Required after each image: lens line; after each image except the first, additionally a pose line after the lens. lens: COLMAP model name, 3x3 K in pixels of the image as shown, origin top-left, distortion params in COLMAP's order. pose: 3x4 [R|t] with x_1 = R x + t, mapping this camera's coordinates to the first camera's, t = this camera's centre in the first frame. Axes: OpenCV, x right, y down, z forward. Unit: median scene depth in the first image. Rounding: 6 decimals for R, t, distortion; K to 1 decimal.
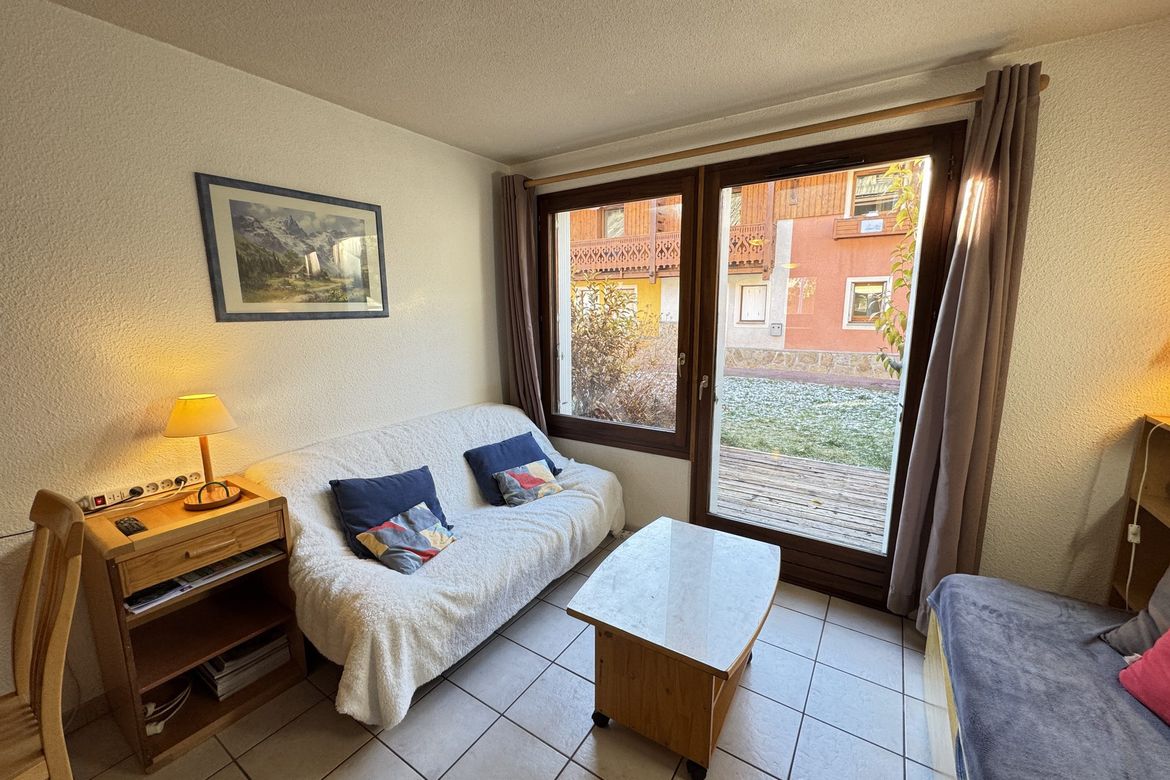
lens RADIAL K [[466.1, 0, 586.5], [0, 466.1, 386.7], [0, 0, 1]] dist [-0.000697, 0.000057]
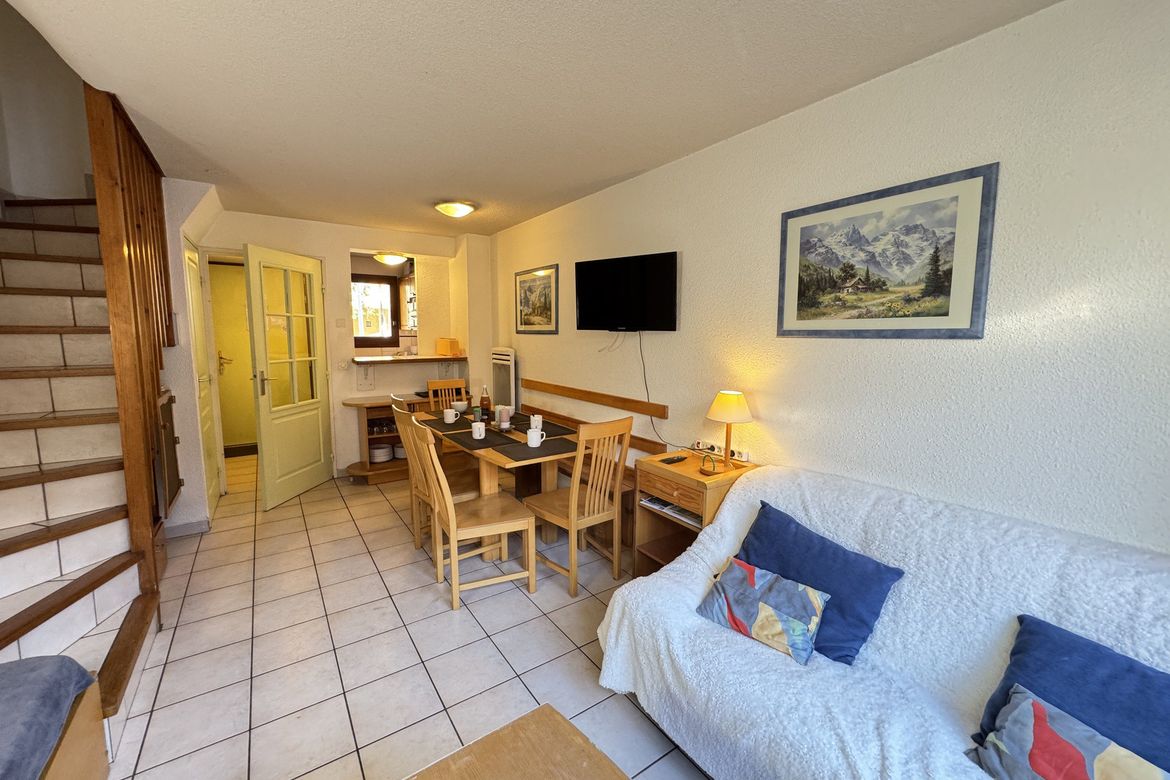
lens RADIAL K [[466.1, 0, 586.5], [0, 466.1, 386.7], [0, 0, 1]] dist [-0.000697, 0.000057]
pose [[-0.372559, 0.116613, -0.920652, 0.436732], [-0.153264, 0.970718, 0.184976, -0.146410], [0.915265, 0.210017, -0.343778, 0.897866]]
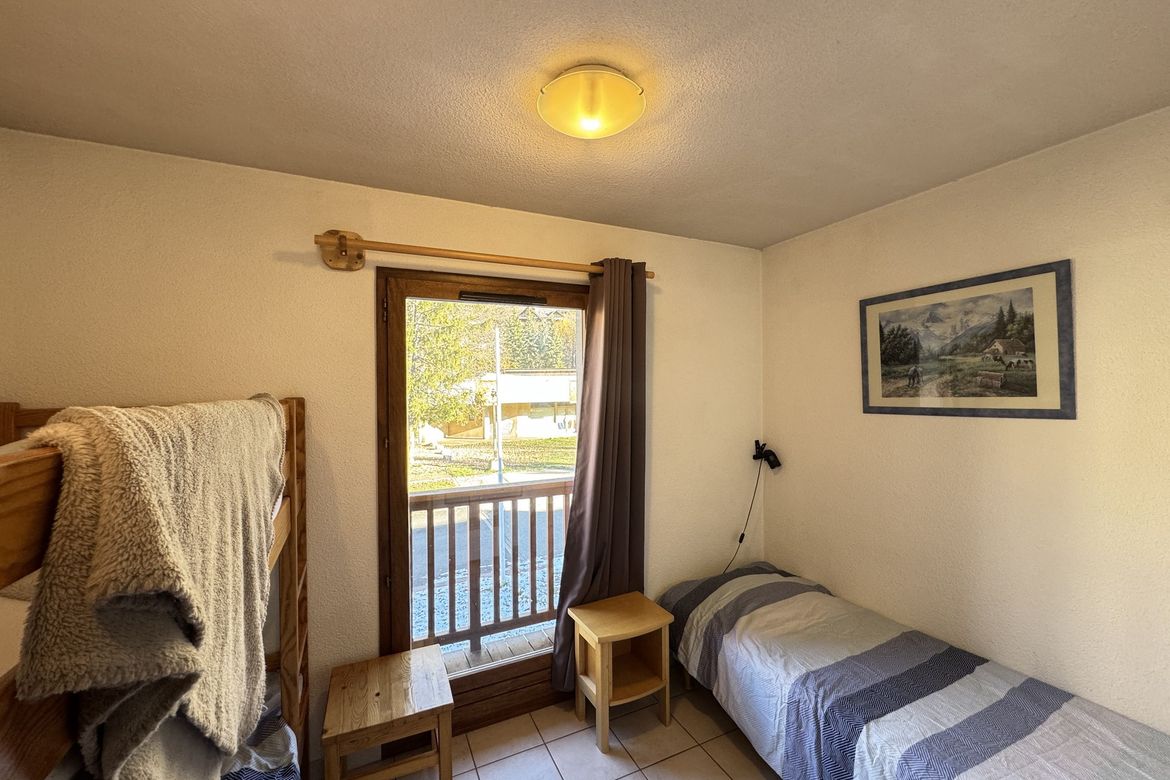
lens RADIAL K [[466.1, 0, 586.5], [0, 466.1, 386.7], [0, 0, 1]] dist [-0.000697, 0.000057]
pose [[-0.505276, 0.008969, -0.862911, 0.596461], [-0.123248, 0.988945, 0.082446, -0.199329], [0.854111, 0.148010, -0.498585, 0.886842]]
